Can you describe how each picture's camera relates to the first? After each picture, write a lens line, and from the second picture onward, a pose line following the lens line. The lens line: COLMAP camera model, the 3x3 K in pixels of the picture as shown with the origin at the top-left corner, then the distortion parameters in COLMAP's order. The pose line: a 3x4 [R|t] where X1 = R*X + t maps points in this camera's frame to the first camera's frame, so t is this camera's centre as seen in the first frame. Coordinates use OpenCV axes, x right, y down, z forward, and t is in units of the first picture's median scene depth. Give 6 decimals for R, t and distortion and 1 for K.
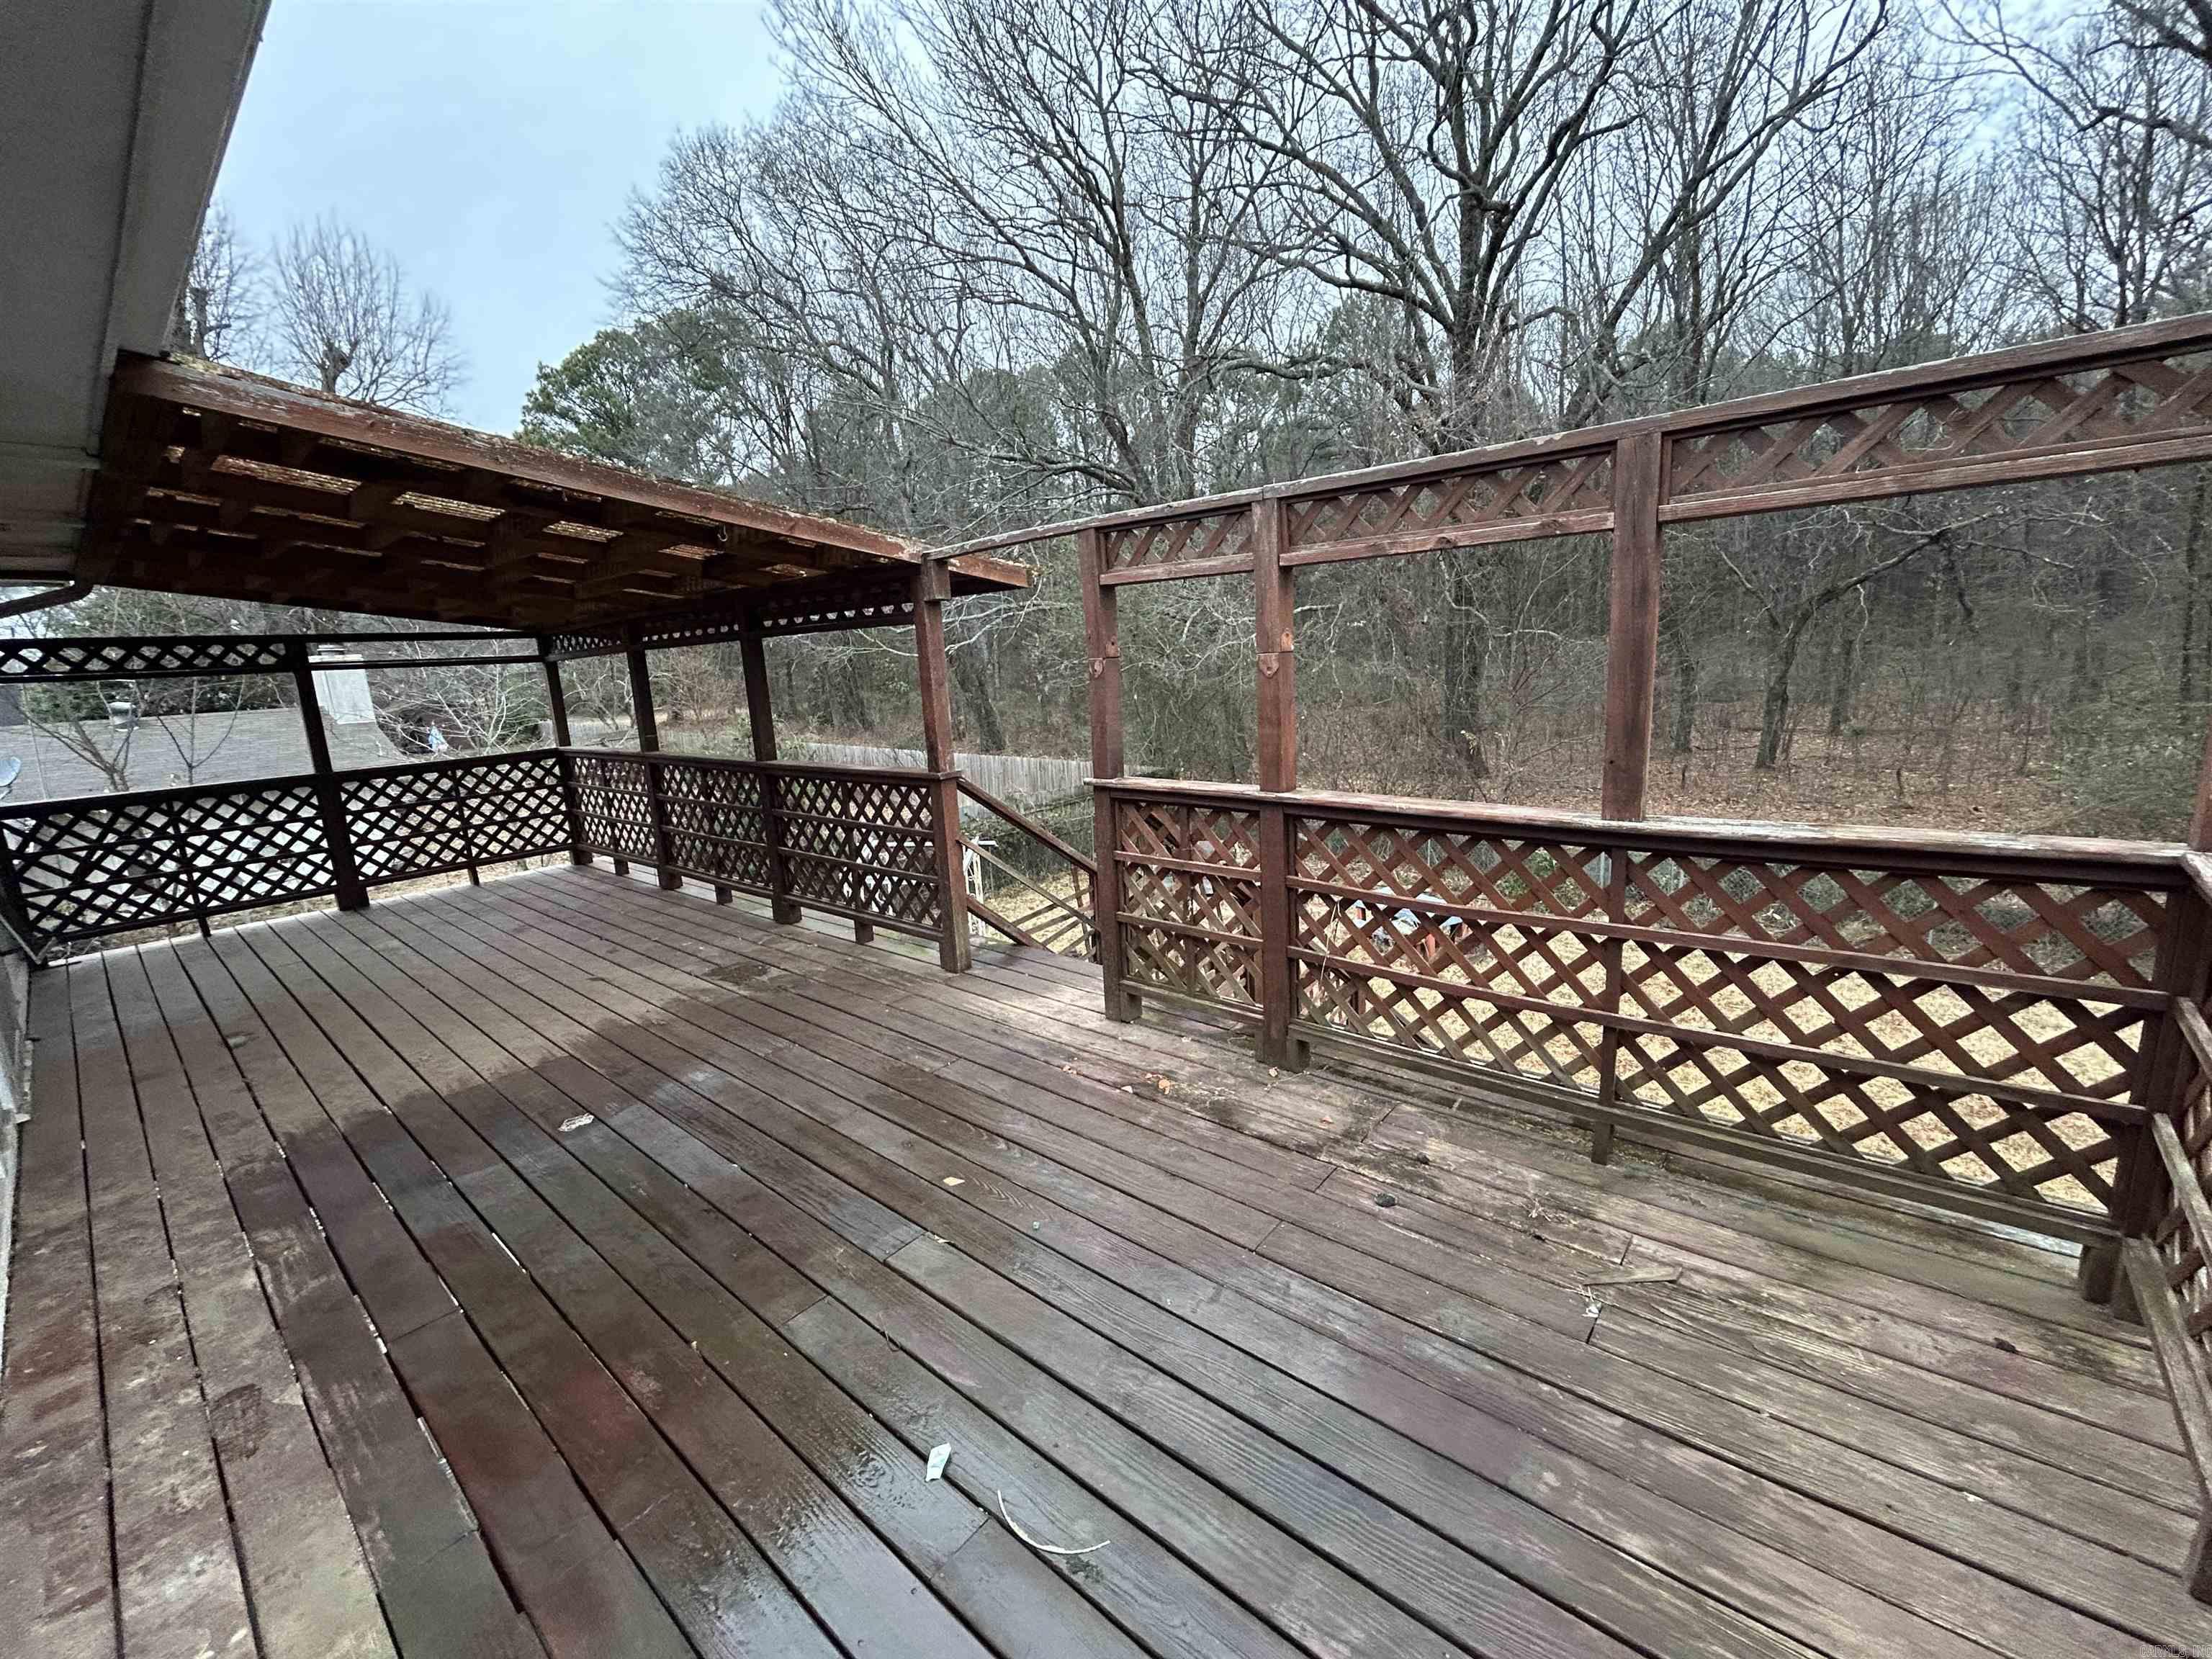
lens RADIAL K [[891.9, 0, 1104.6], [0, 891.9, 826.6], [0, 0, 1]] dist [-0.002078, -0.000050]
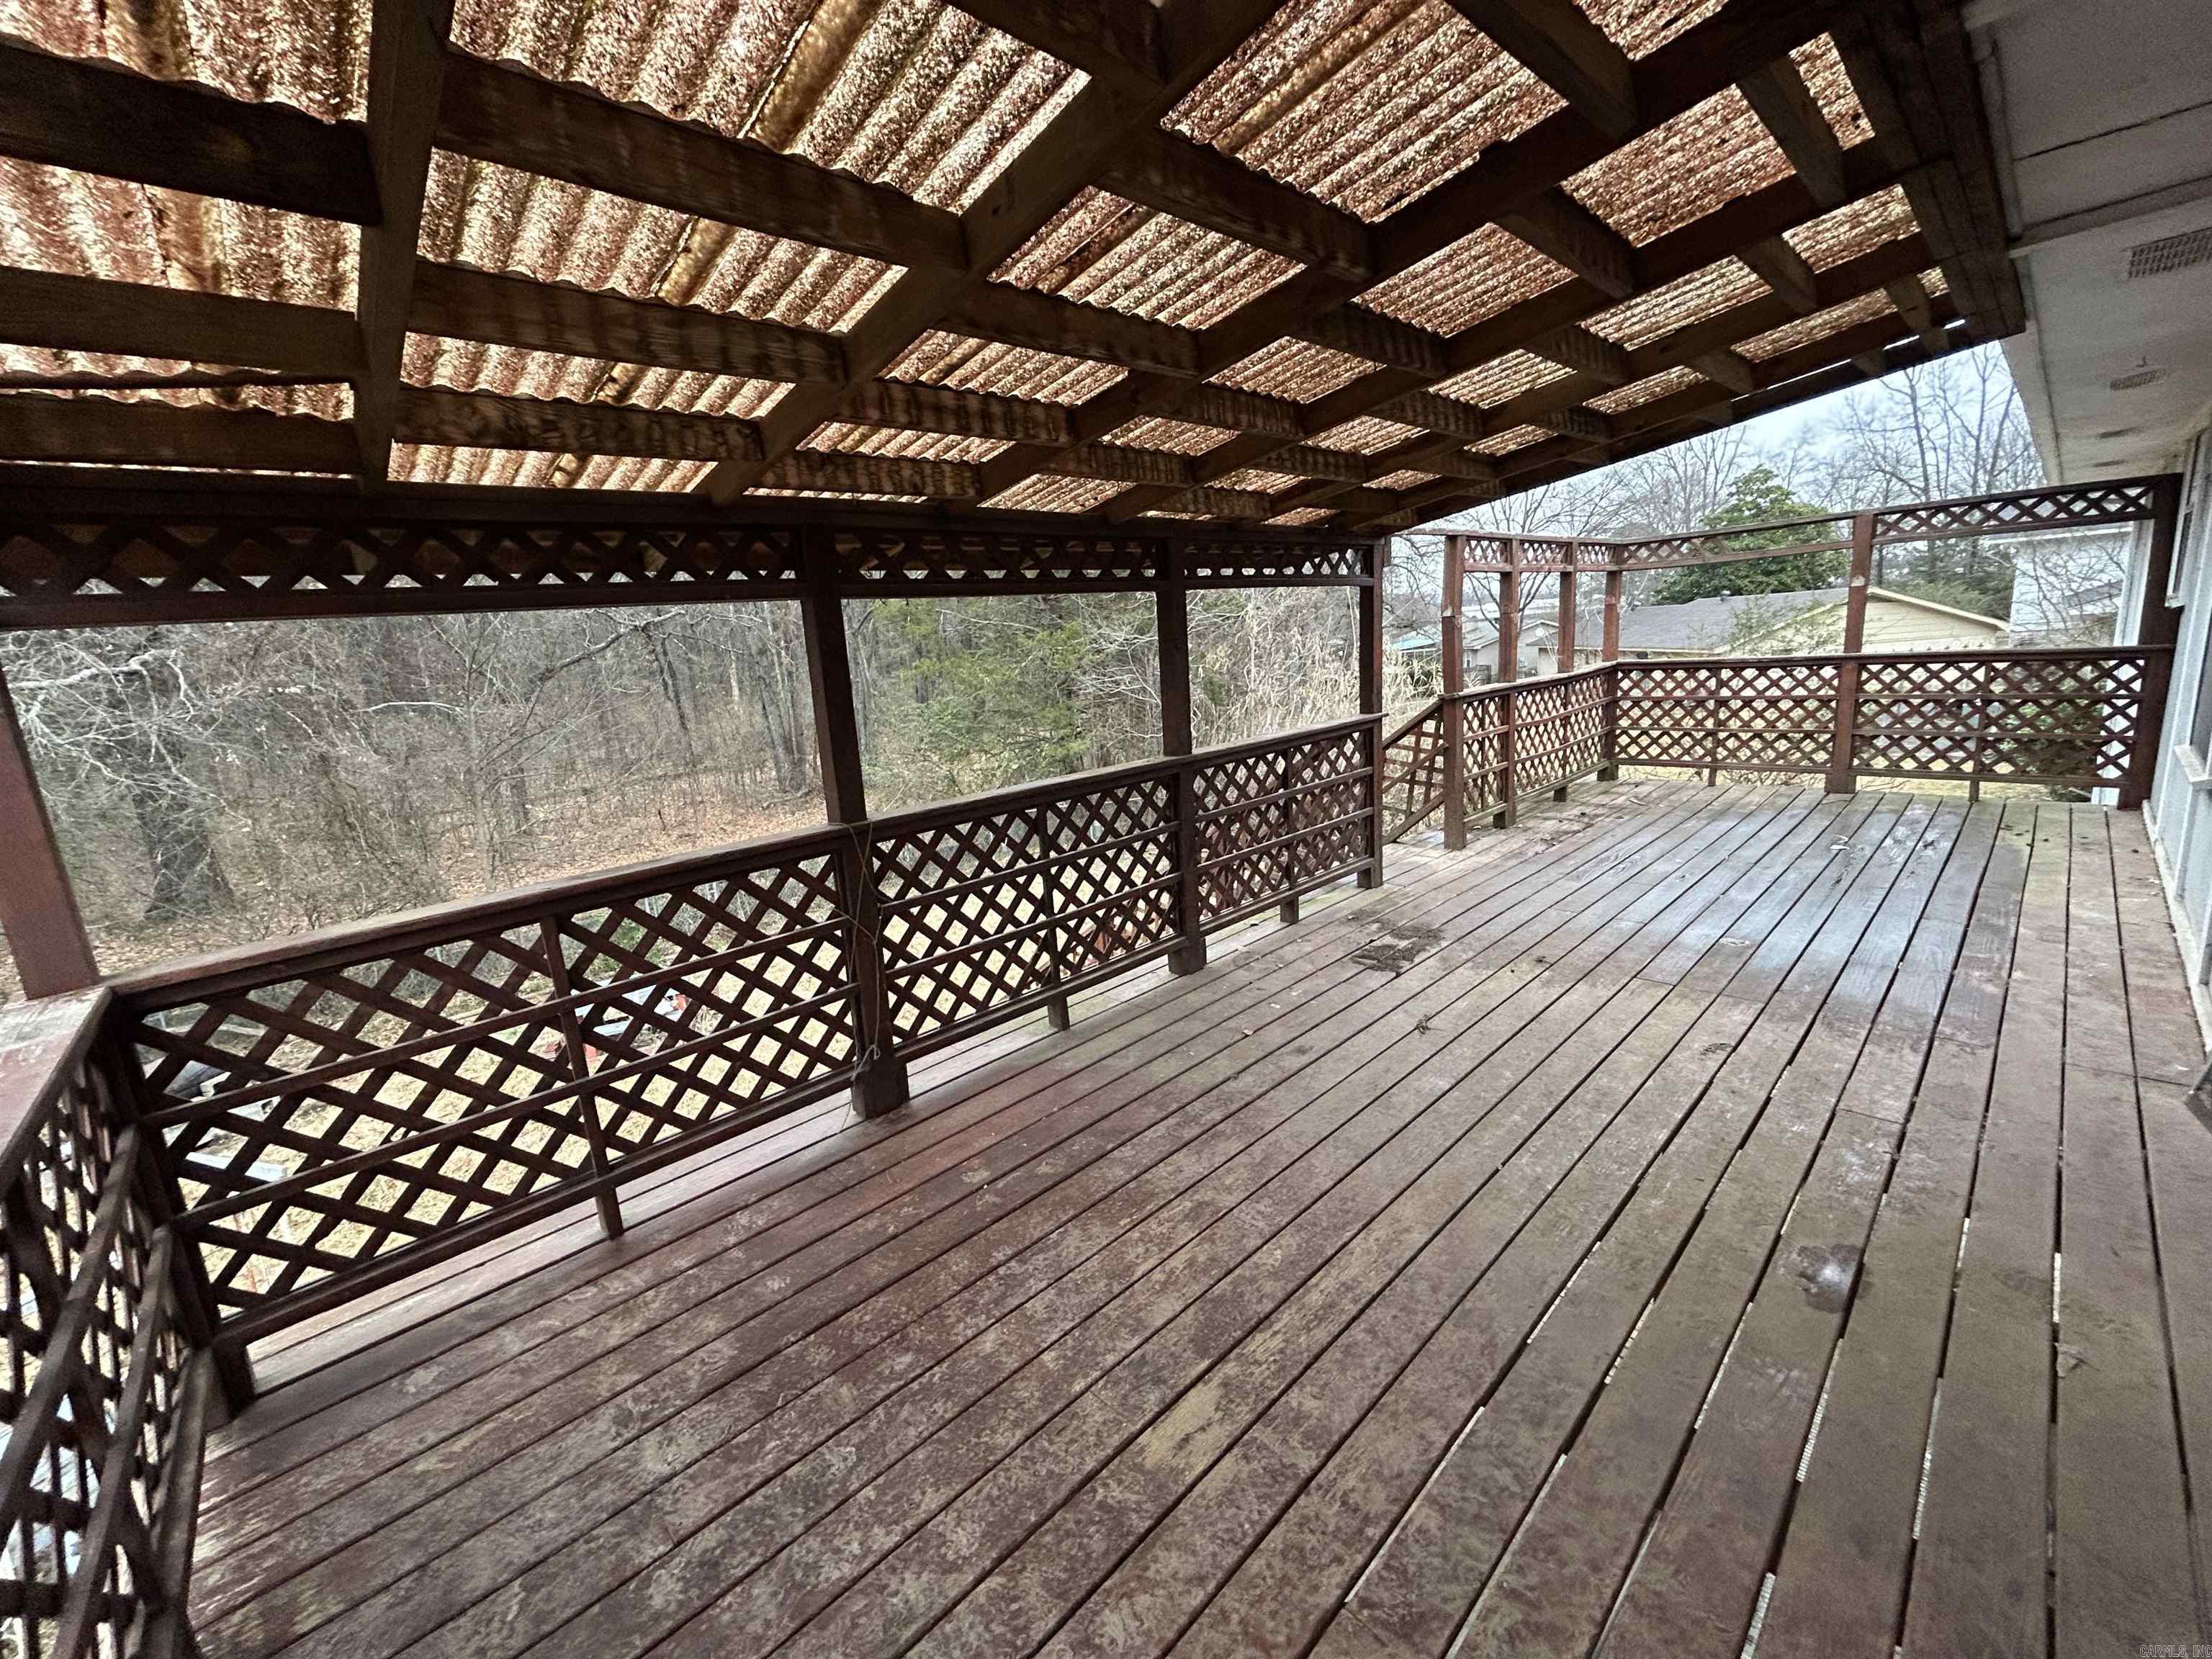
lens RADIAL K [[891.9, 0, 1104.6], [0, 891.9, 826.6], [0, 0, 1]] dist [-0.002078, -0.000050]
pose [[0.111754, -0.139213, 0.983936, -1.268076], [0.259424, 0.959891, 0.106346, -0.125951], [-0.959276, 0.243372, 0.143387, 1.090120]]
